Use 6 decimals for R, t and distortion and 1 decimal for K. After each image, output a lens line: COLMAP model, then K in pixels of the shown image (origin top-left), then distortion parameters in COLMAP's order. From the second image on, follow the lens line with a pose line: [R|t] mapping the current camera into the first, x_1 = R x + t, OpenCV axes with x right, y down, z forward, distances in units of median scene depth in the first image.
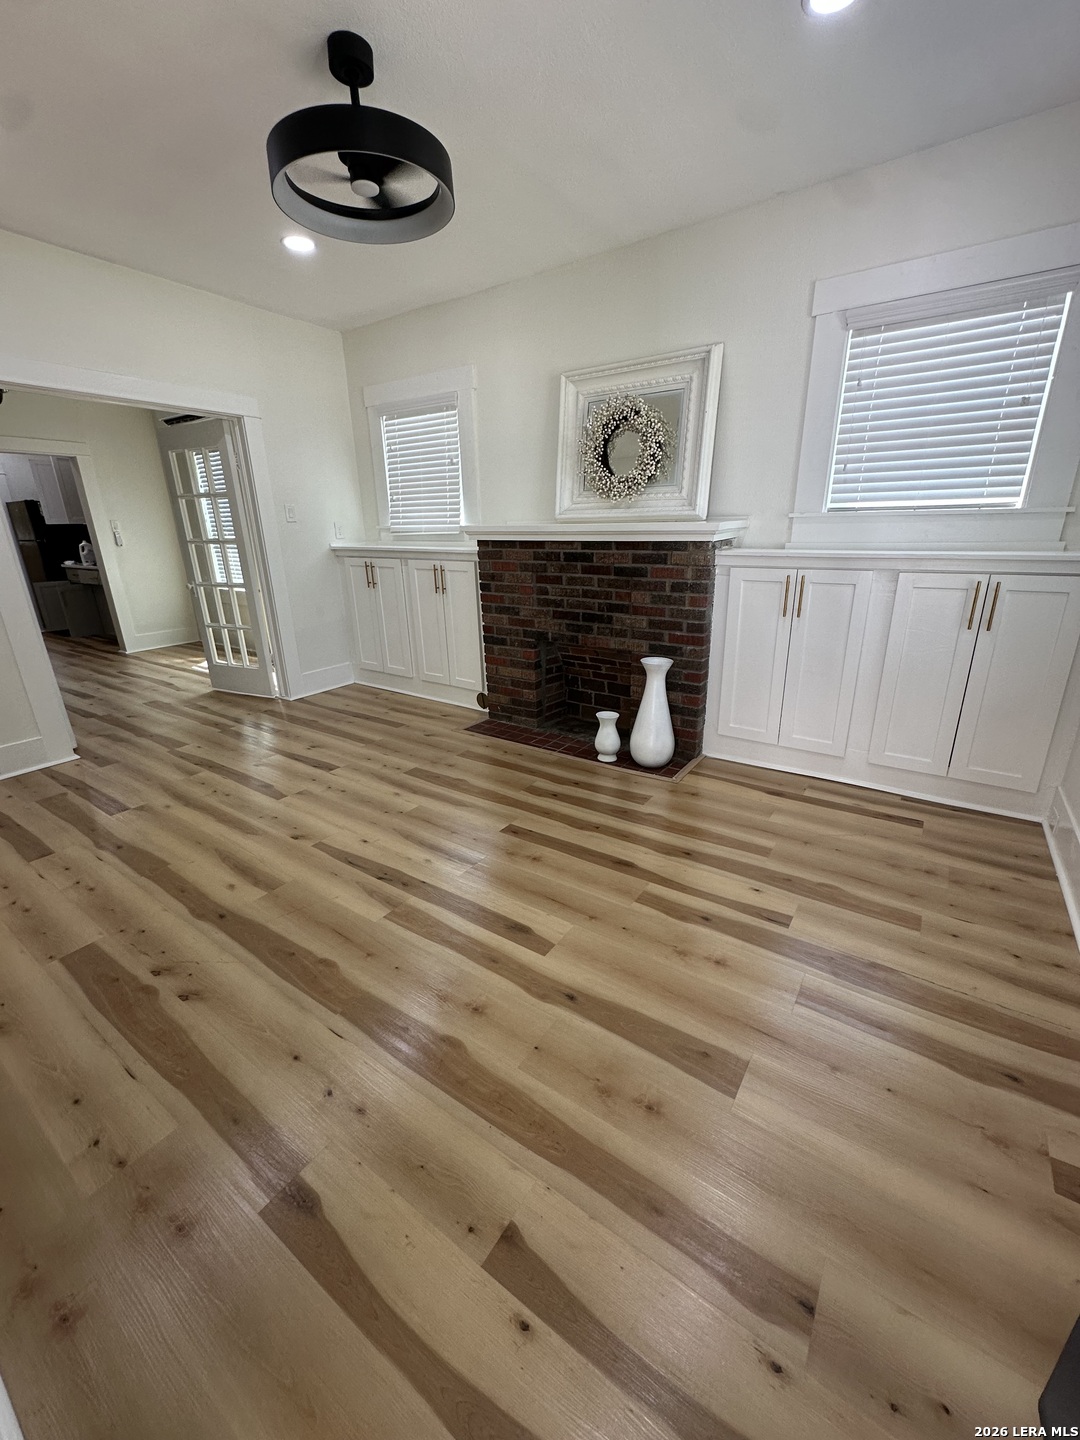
lens RADIAL K [[569.4, 0, 540.0], [0, 569.4, 720.0], [0, 0, 1]] dist [-0.005117, -0.000181]
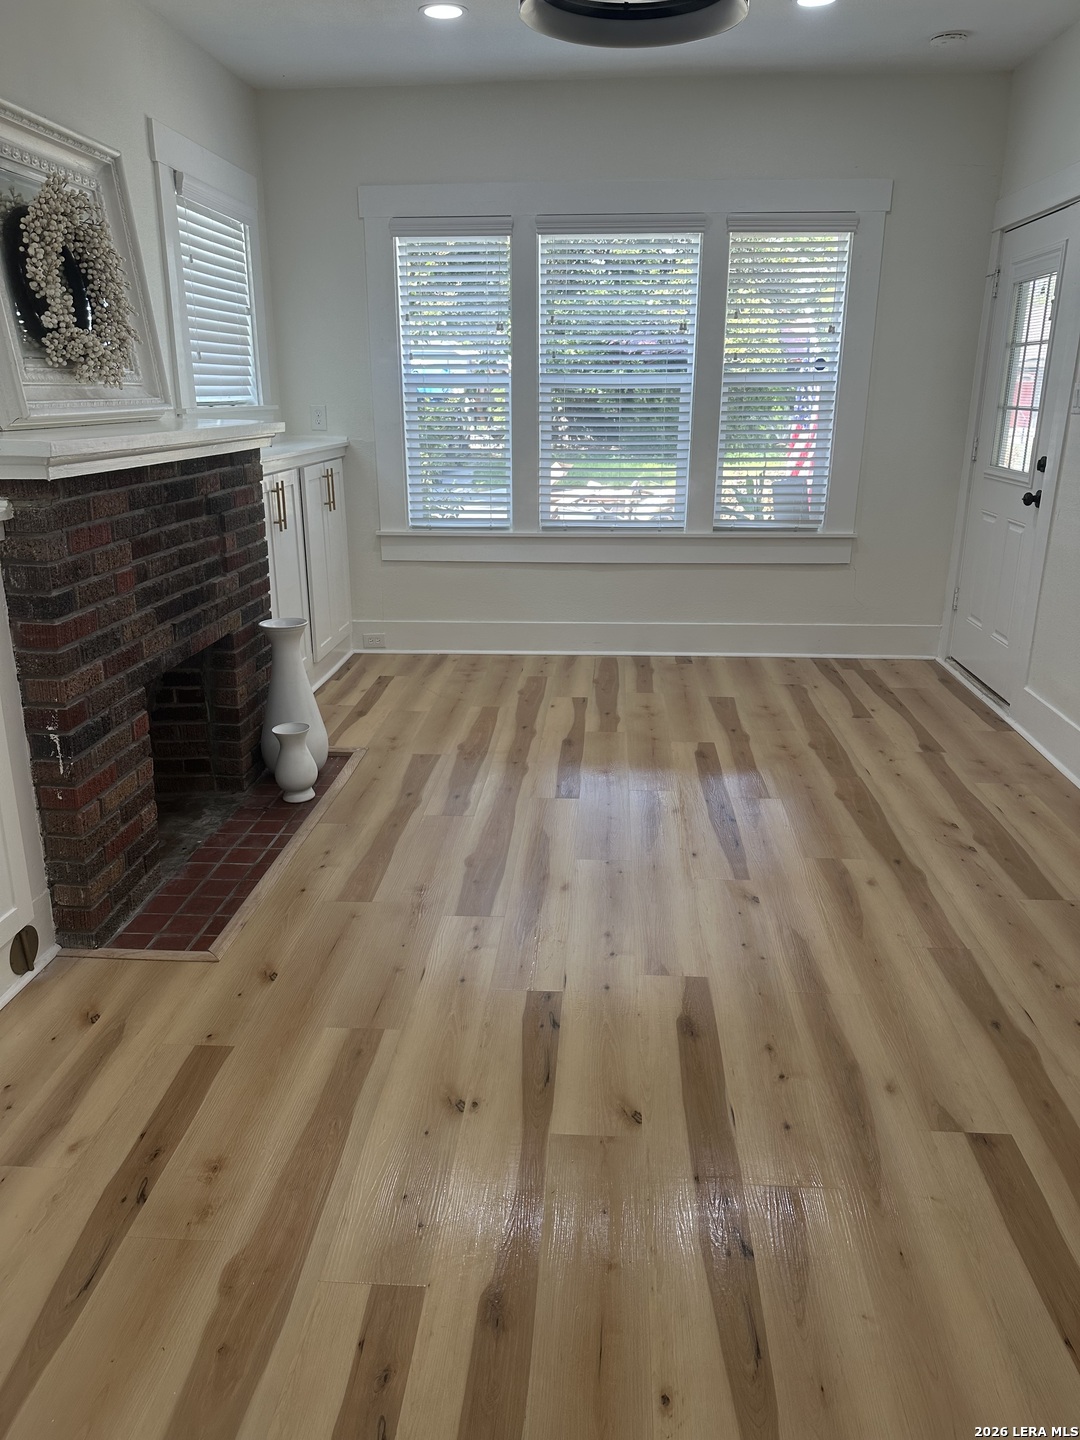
lens RADIAL K [[1003.1, 0, 540.0], [0, 1003.1, 720.0], [0, 0, 1]] dist [0.085693, -0.110645]
pose [[-0.506982, -0.249485, 0.825061, -0.920175], [0.290312, 0.851848, 0.435975, -0.415333], [-0.811596, 0.460557, -0.359443, 1.156770]]
